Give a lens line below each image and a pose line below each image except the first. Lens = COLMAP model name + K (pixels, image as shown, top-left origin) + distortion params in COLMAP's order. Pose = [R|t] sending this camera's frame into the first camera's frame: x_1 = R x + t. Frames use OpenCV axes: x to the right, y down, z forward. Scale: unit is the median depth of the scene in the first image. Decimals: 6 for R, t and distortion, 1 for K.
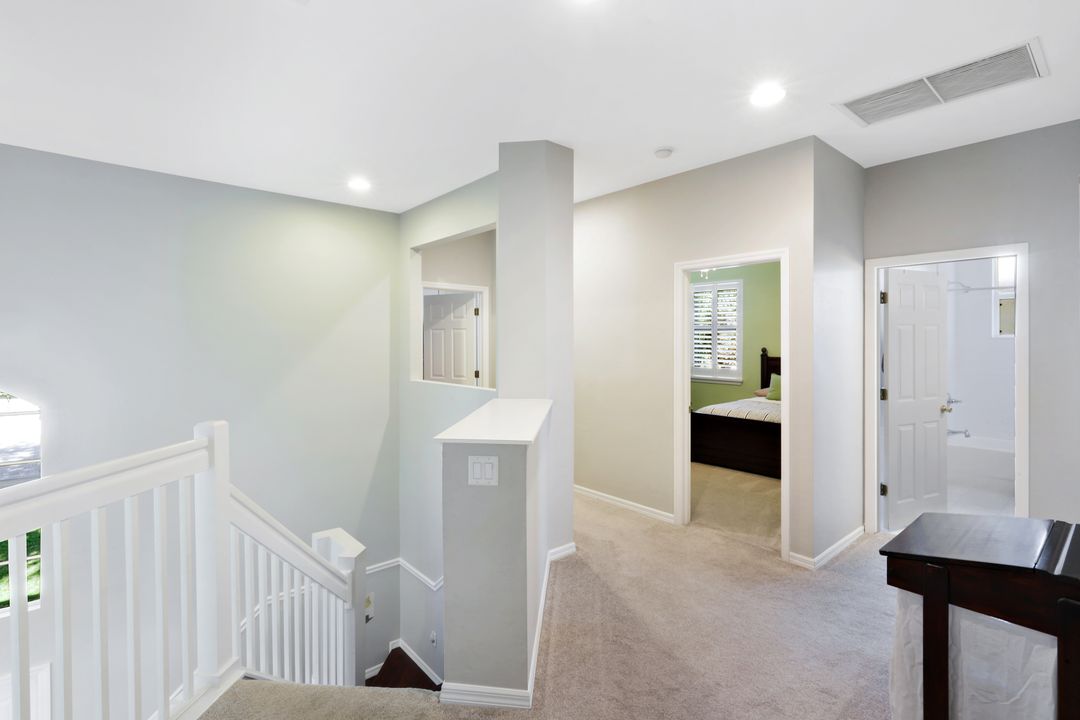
lens RADIAL K [[505.0, 0, 539.1], [0, 505.0, 344.8], [0, 0, 1]] dist [-0.000818, -0.000040]
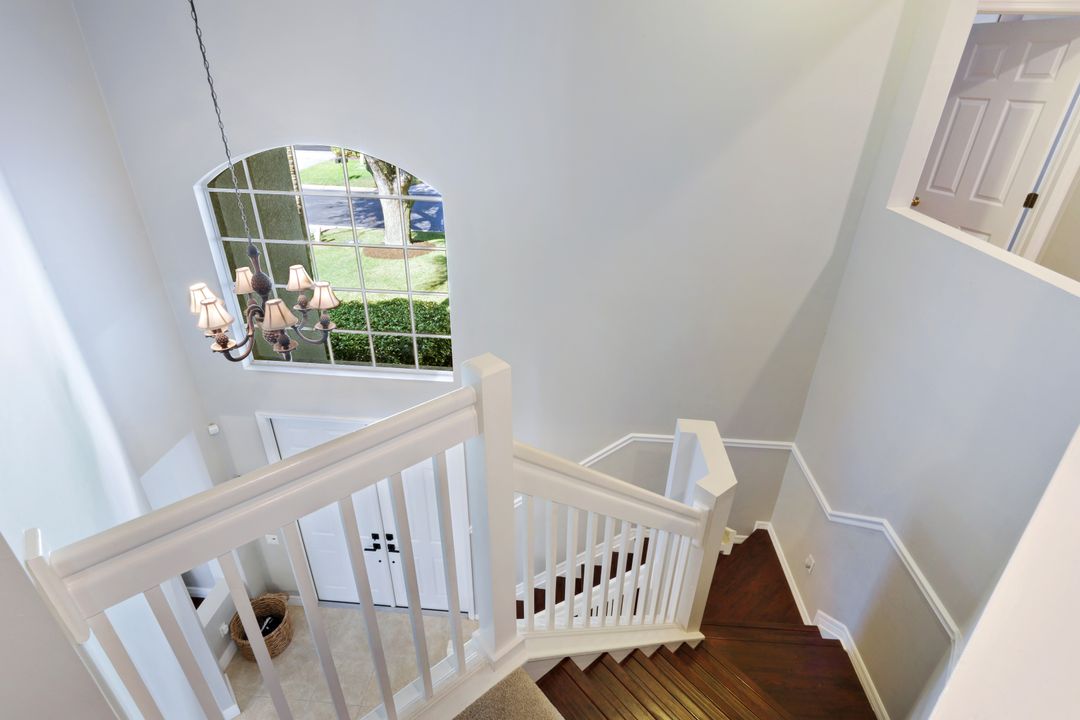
lens RADIAL K [[549.4, 0, 540.0], [0, 549.4, 360.0], [0, 0, 1]] dist [0.000007, -0.000167]
pose [[0.714211, 0.346295, -0.608262, -0.092688], [-0.024783, 0.880999, 0.472469, -0.056861], [0.699492, -0.322368, 0.637801, 0.262651]]
